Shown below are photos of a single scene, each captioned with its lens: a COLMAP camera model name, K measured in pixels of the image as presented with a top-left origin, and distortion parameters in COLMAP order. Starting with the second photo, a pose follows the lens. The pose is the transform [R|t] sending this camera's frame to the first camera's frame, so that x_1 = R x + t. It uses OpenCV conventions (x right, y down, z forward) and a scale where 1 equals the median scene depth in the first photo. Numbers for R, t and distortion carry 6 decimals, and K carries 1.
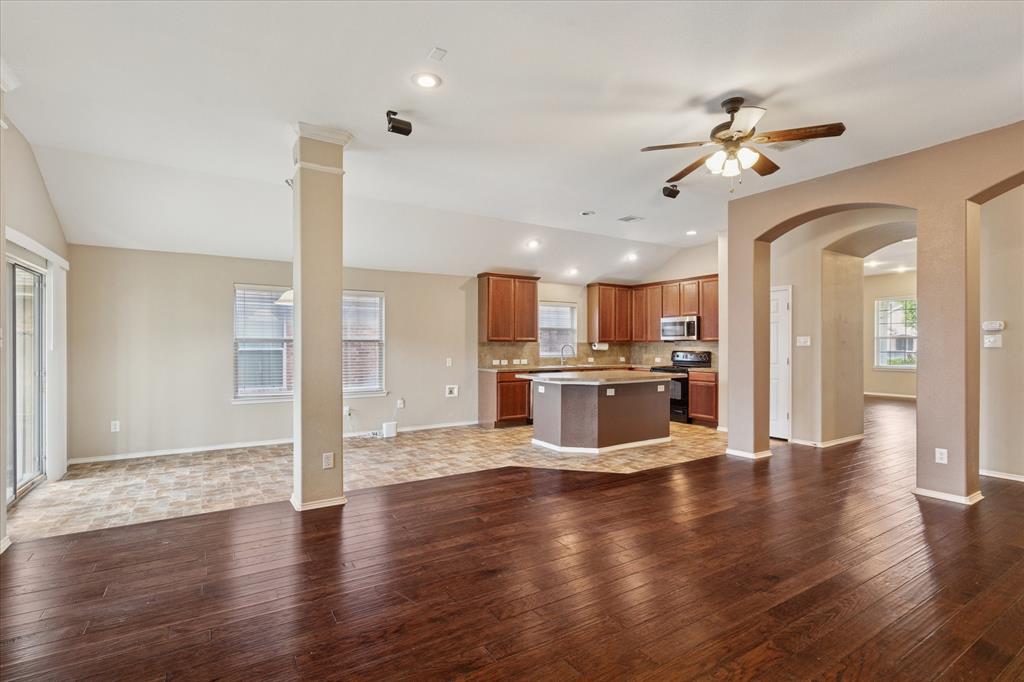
lens RADIAL K [[473.9, 0, 512.0], [0, 473.9, 341.0], [0, 0, 1]] dist [0.000499, -0.000035]
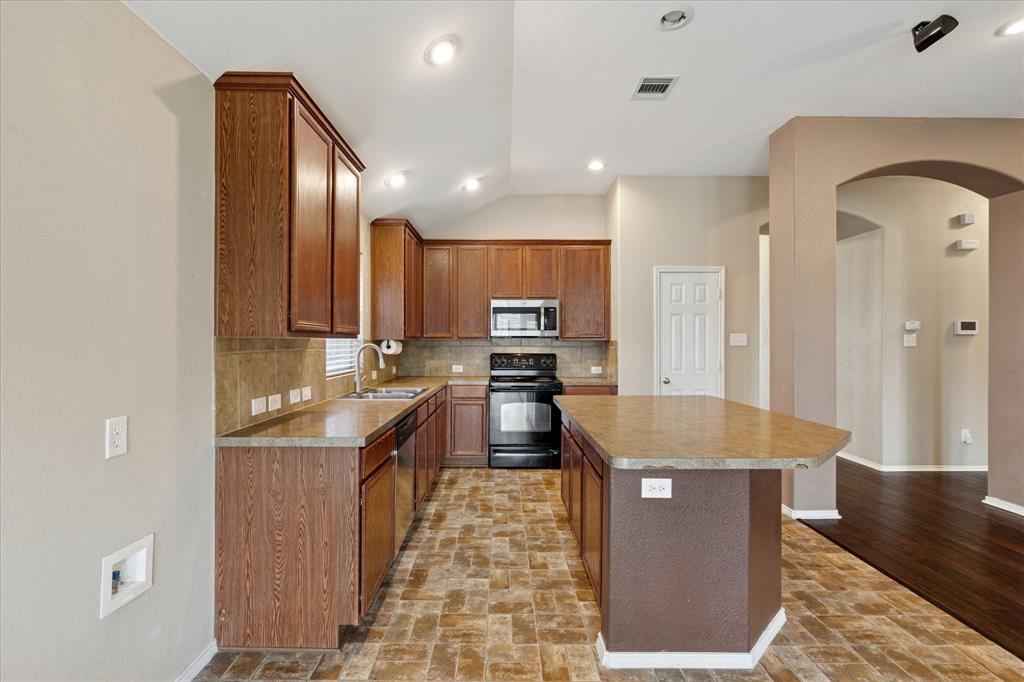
lens RADIAL K [[473.9, 0, 512.0], [0, 473.9, 341.0], [0, 0, 1]] dist [0.000499, -0.000035]
pose [[0.516039, 0.001908, 0.856563, -0.216602], [-0.005688, 0.999983, 0.001199, 0.003188], [-0.856546, -0.005491, 0.516041, 0.748500]]
